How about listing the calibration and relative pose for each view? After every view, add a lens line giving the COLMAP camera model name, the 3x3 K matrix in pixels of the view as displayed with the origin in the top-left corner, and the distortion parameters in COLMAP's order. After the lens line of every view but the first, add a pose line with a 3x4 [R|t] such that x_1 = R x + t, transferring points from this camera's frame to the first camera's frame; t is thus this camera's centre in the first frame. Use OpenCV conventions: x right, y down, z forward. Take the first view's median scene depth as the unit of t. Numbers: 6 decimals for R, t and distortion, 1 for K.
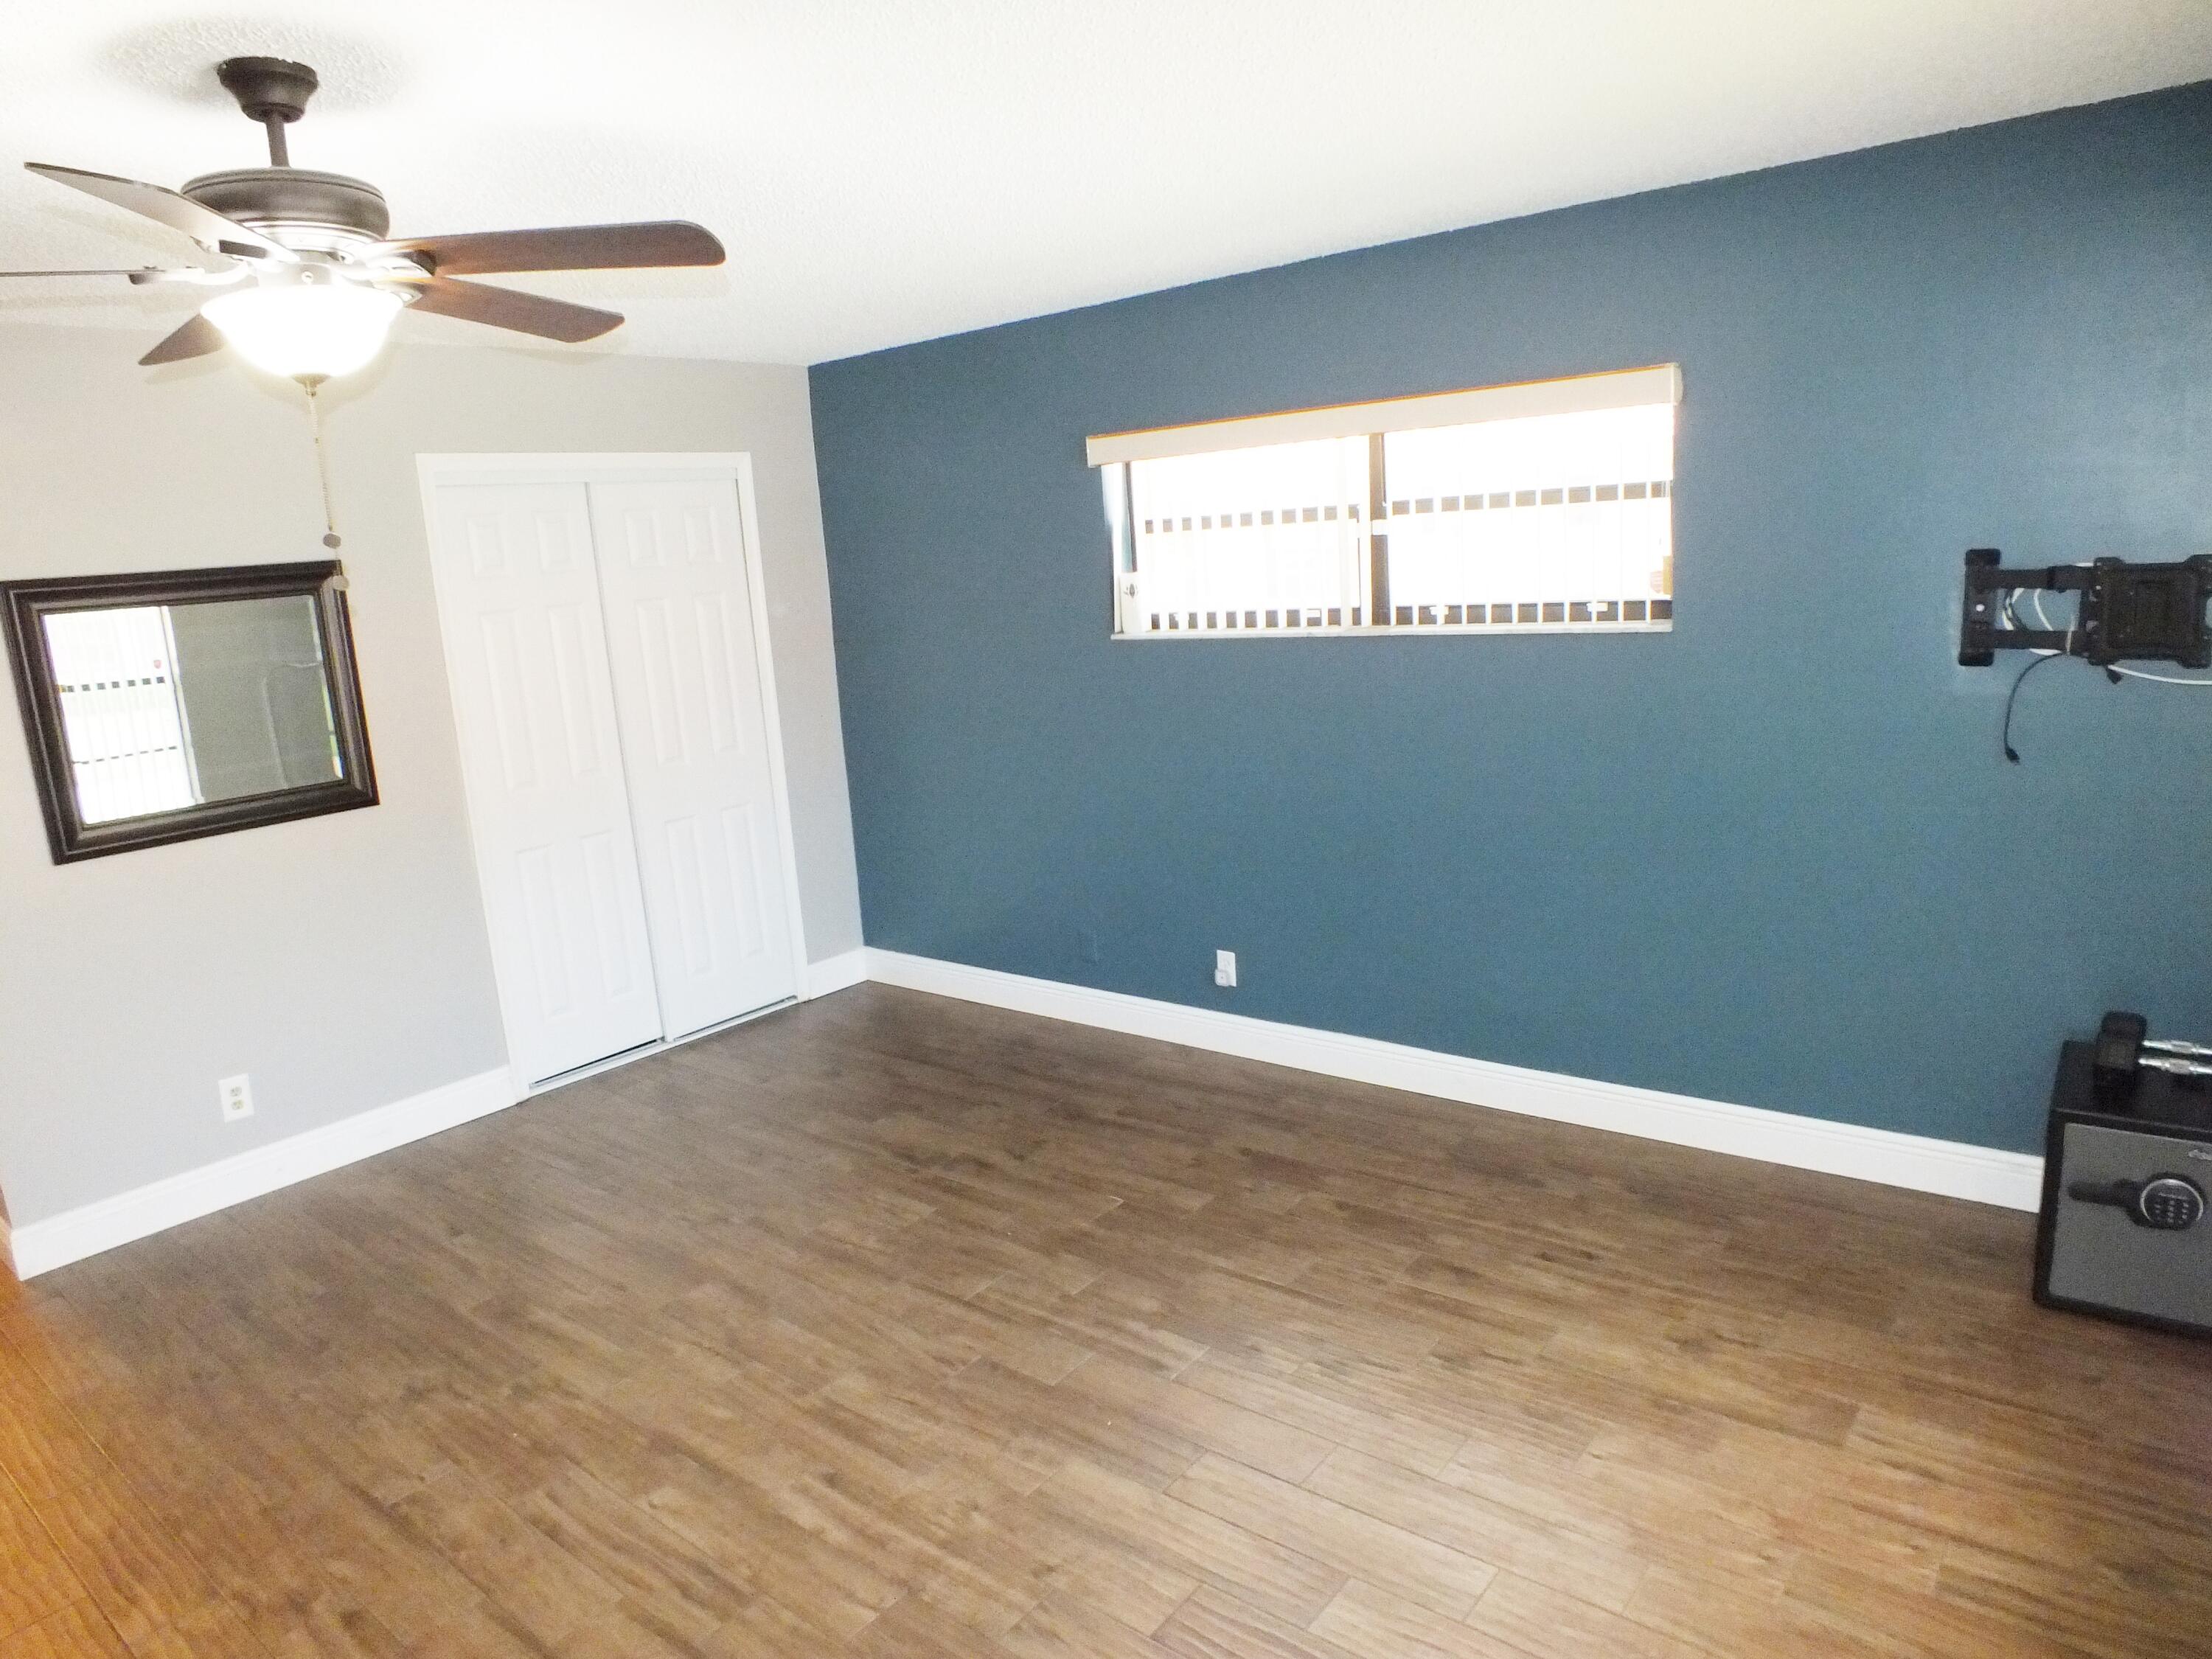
lens RADIAL K [[1402.6, 0, 1106.0], [0, 1402.6, 829.5], [0, 0, 1]] dist [-0.097919, 0.031399]
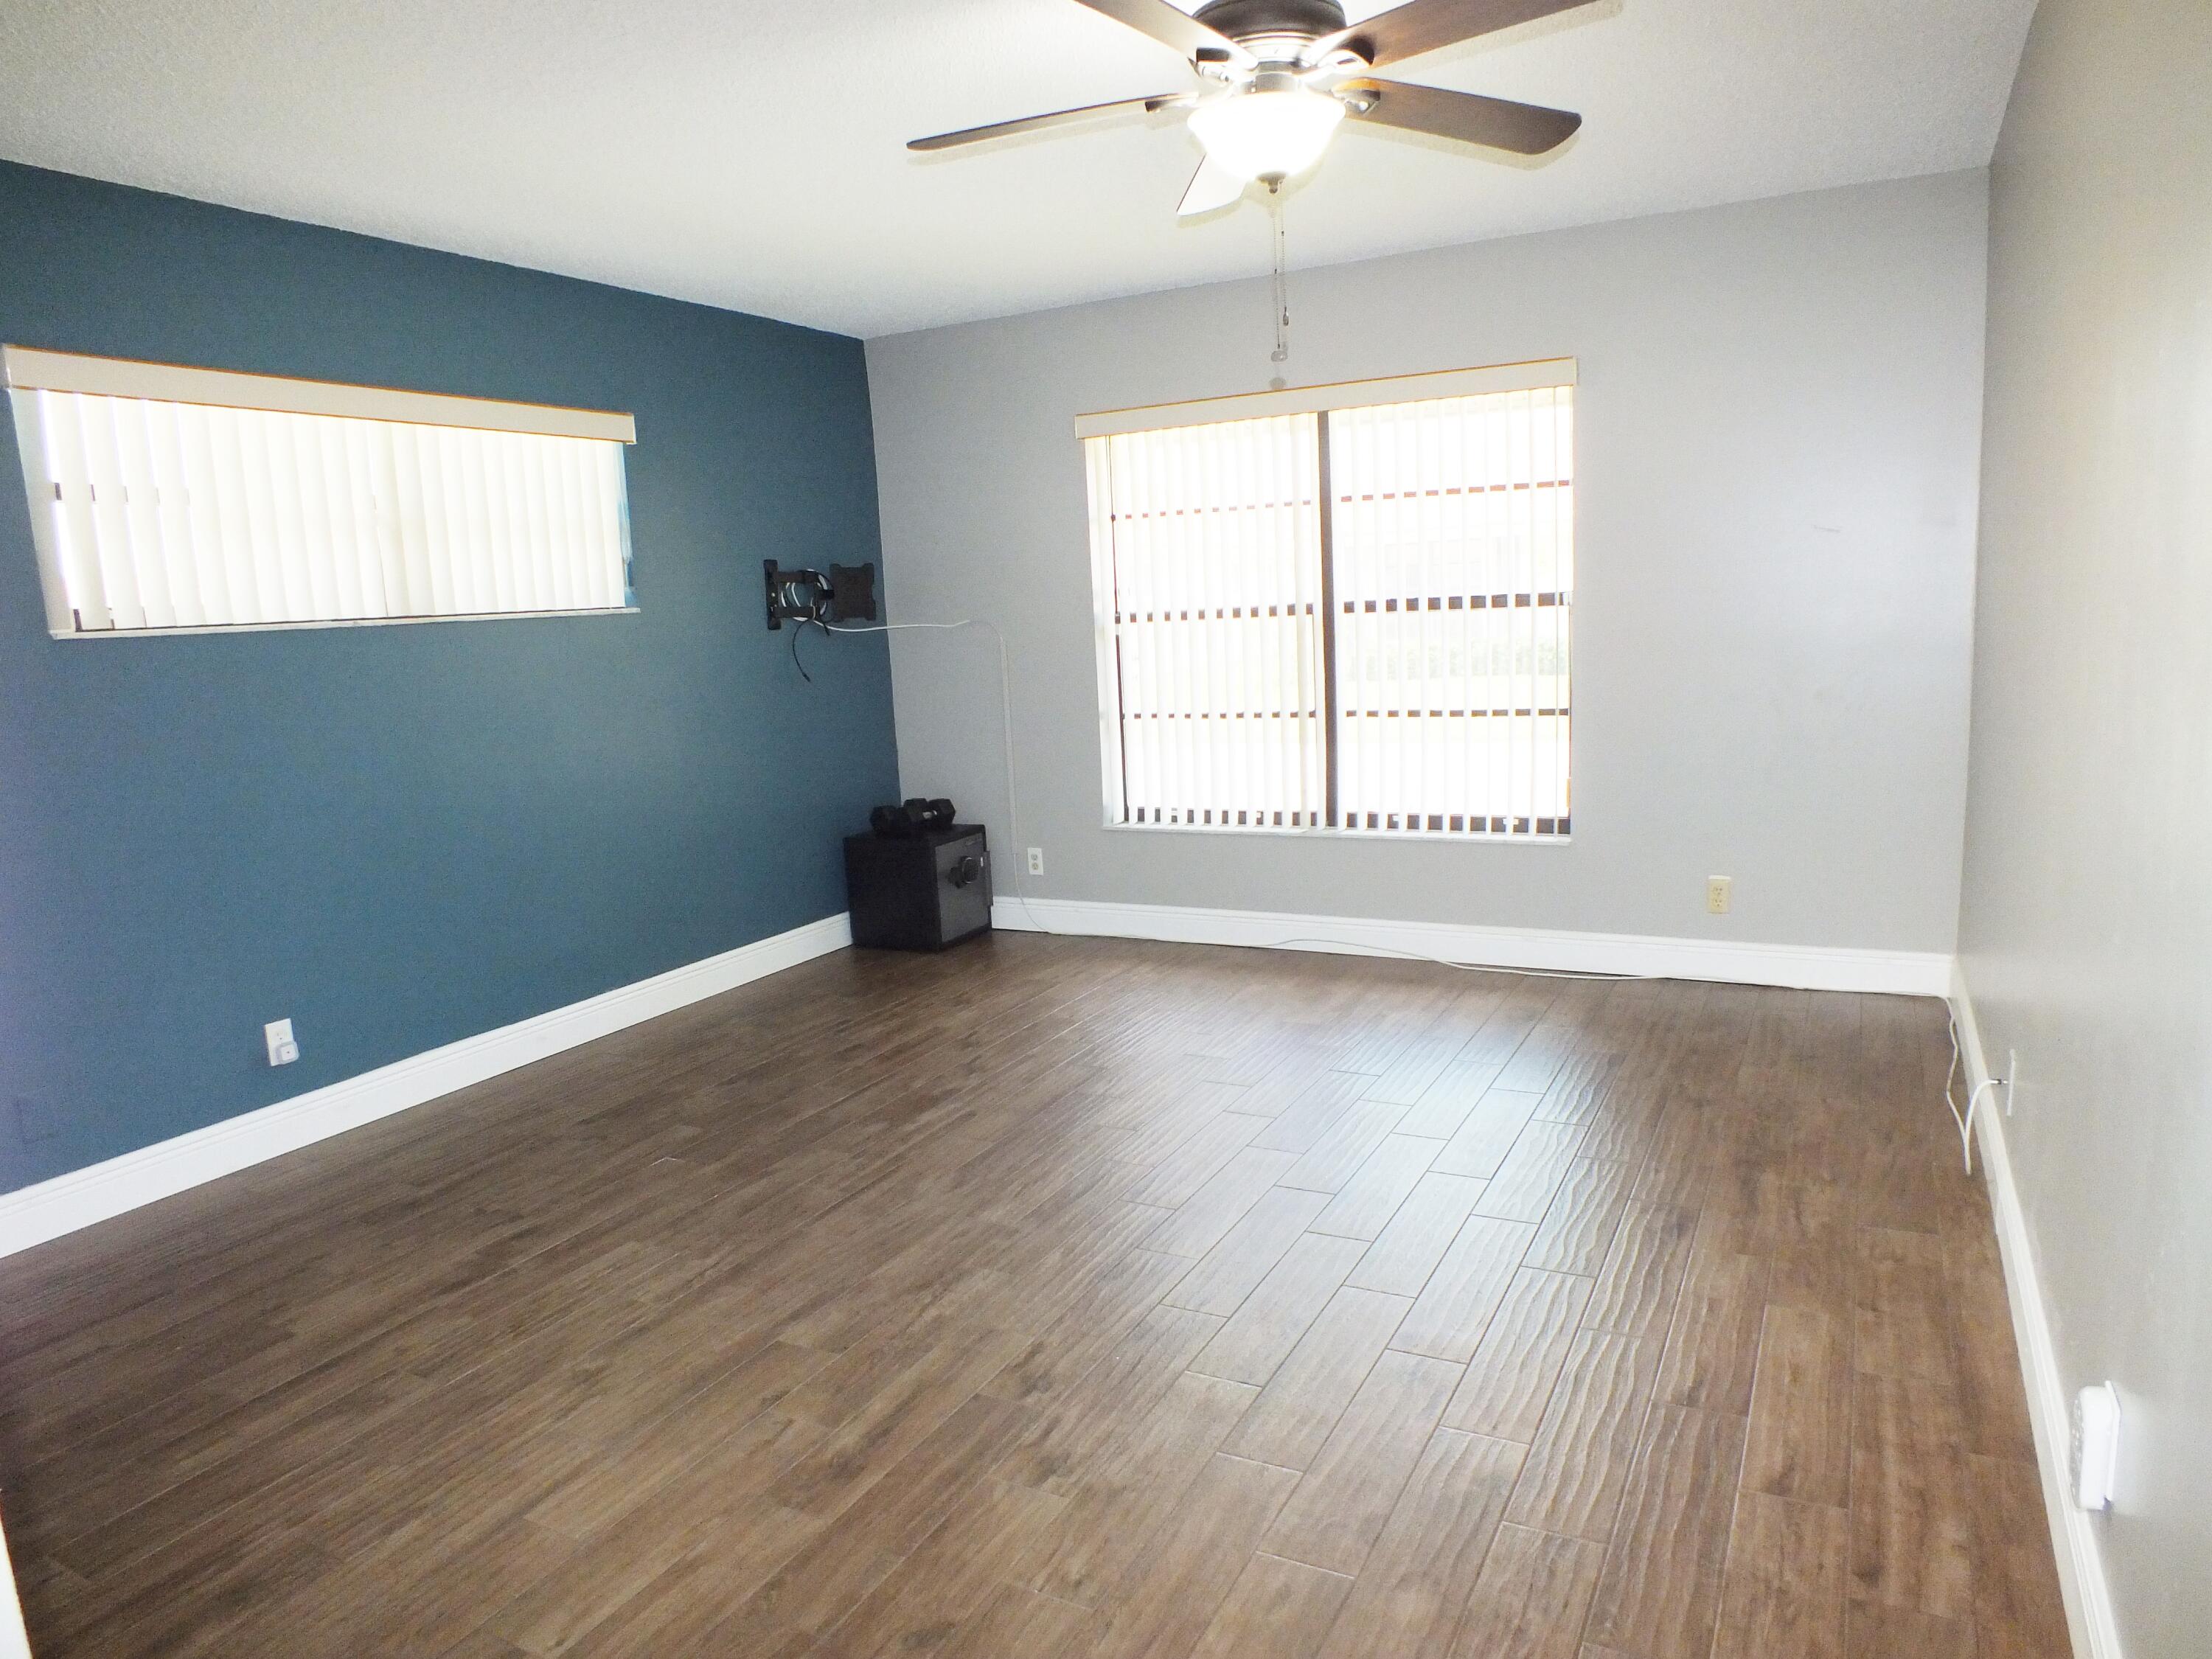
lens RADIAL K [[1424.1, 0, 1106.8], [0, 1424.1, 837.7], [0, 0, 1]] dist [-0.069342, 0.039154]
pose [[-0.185390, -0.079615, 0.979435, -1.094446], [0.257853, 0.957845, 0.126667, 0.009850], [-0.948231, 0.276033, -0.157046, 0.893422]]
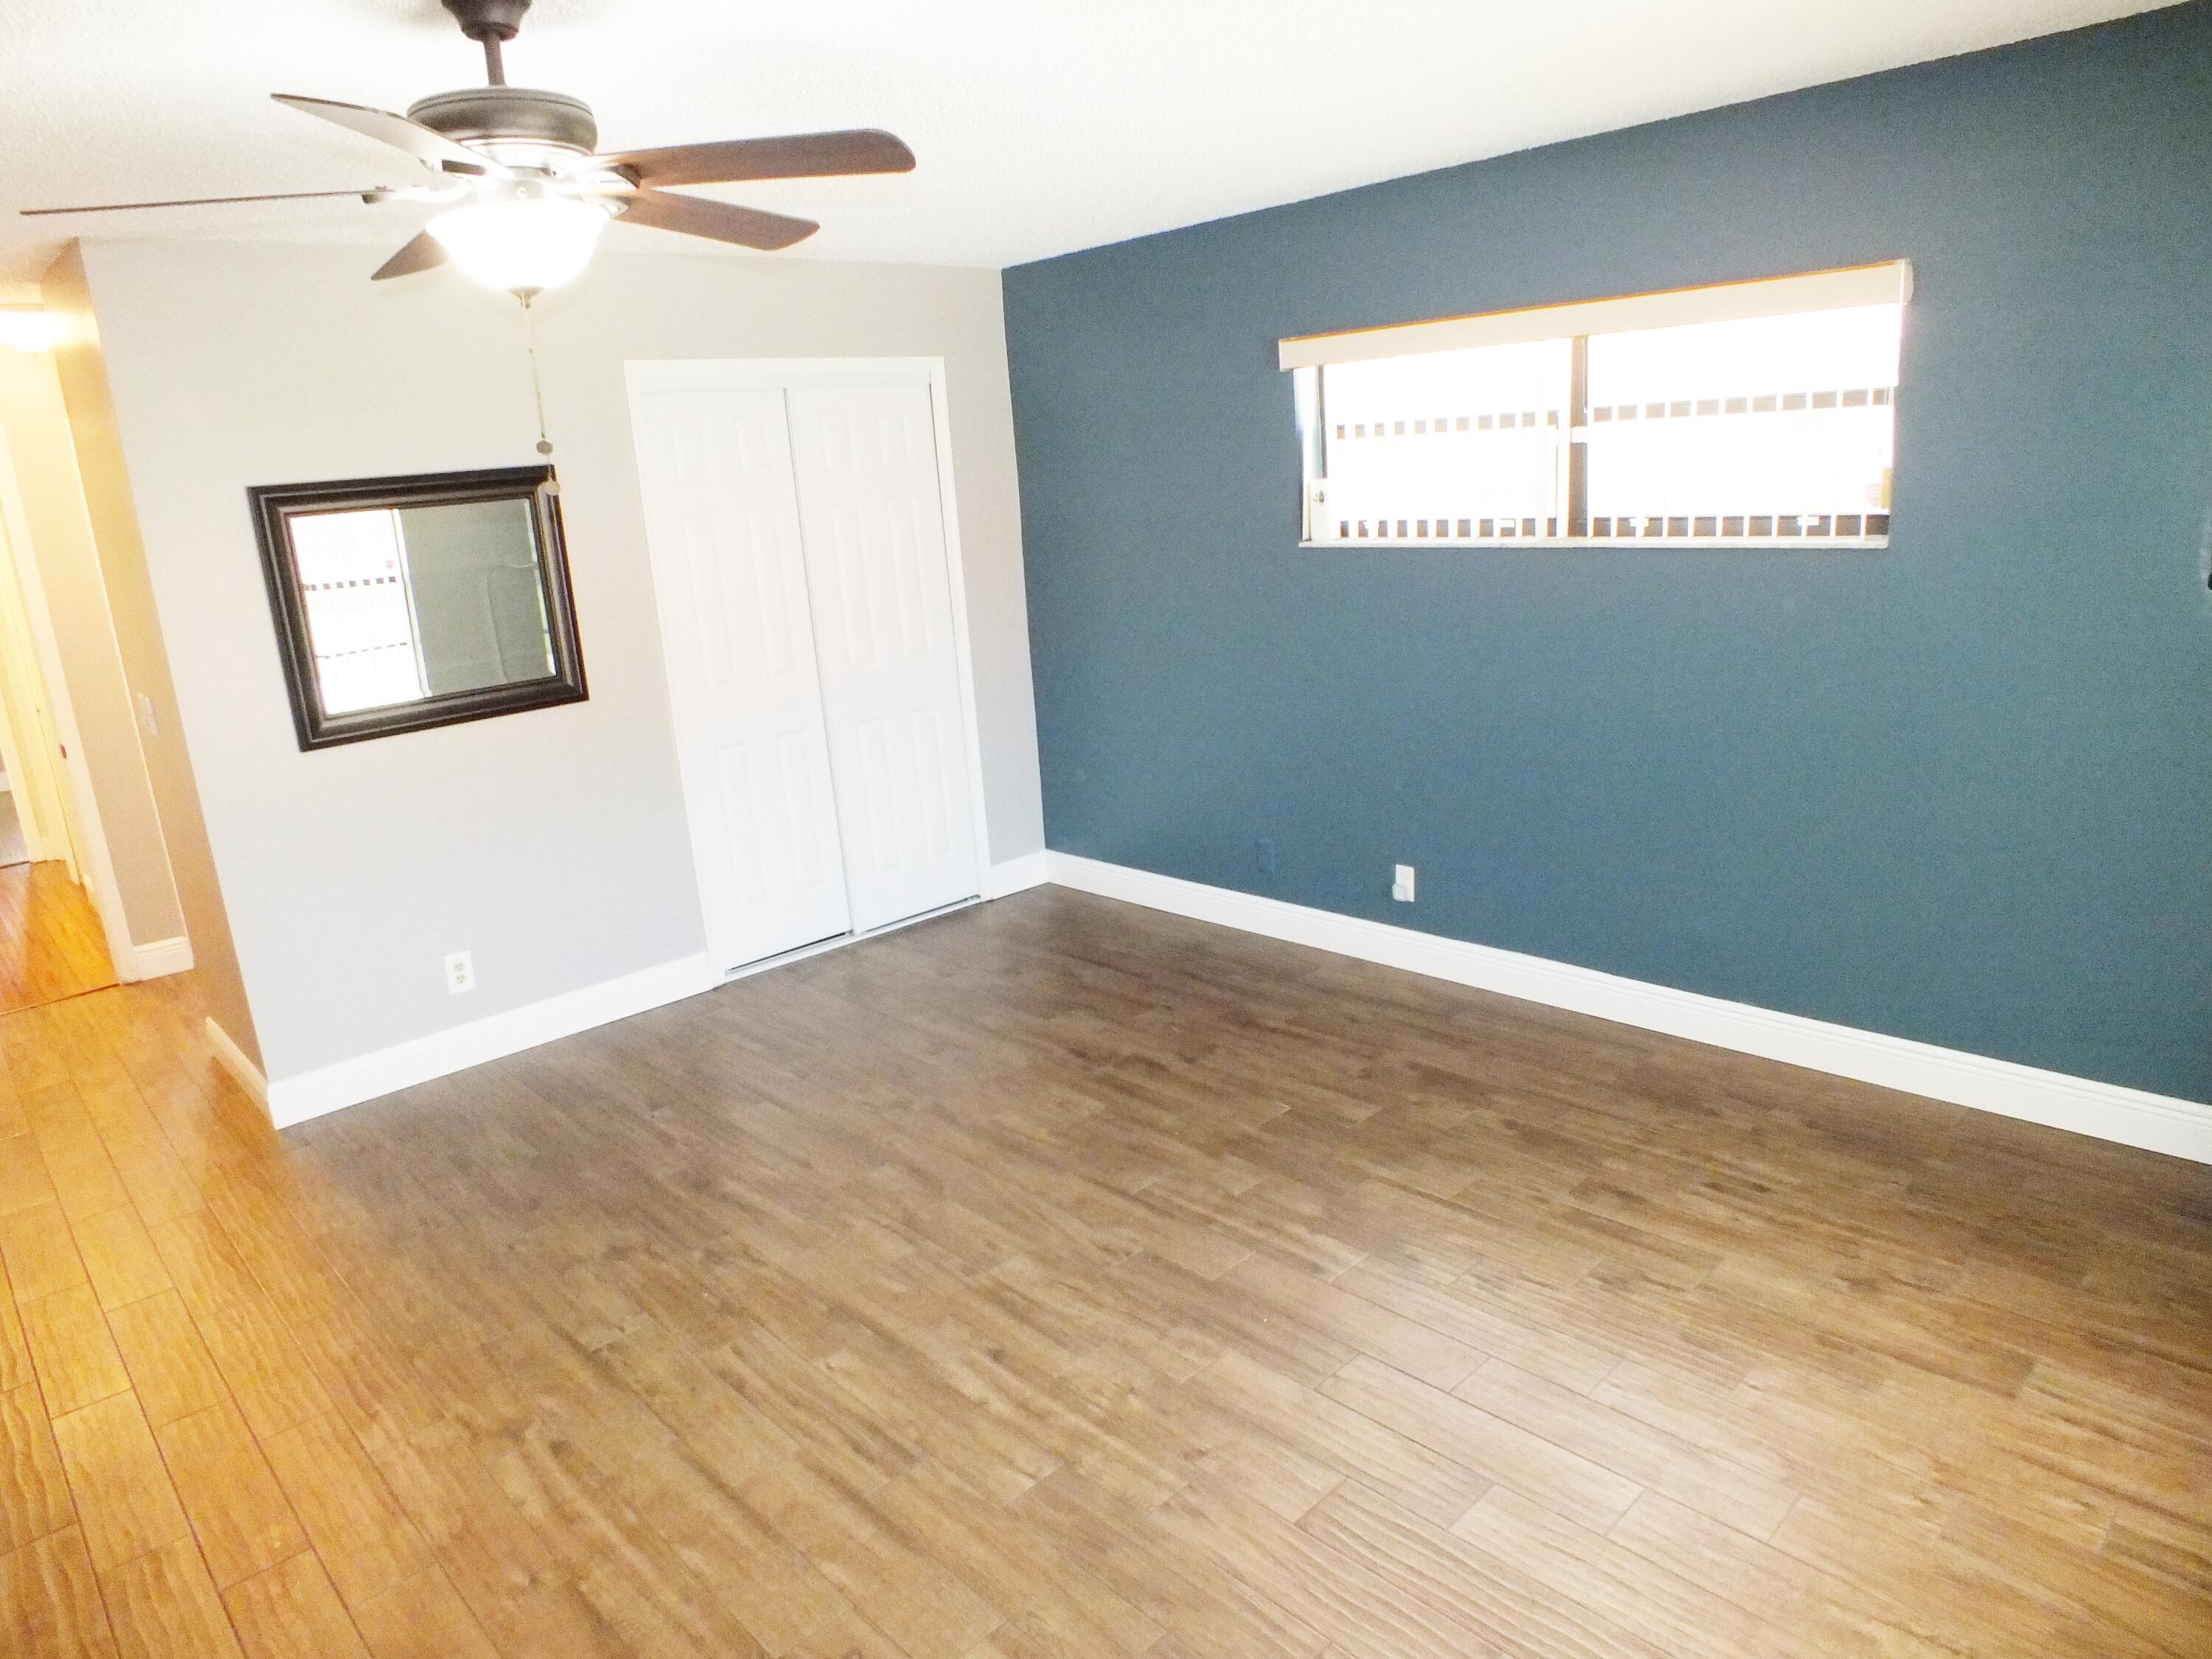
lens RADIAL K [[1408.0, 0, 1110.1], [0, 1408.0, 835.6], [0, 0, 1]] dist [-0.108105, 0.033605]
pose [[0.991147, 0.033384, -0.128506, 0.007488], [-0.024442, 0.997209, 0.070545, 0.001137], [0.130502, -0.066780, 0.989196, -0.010395]]
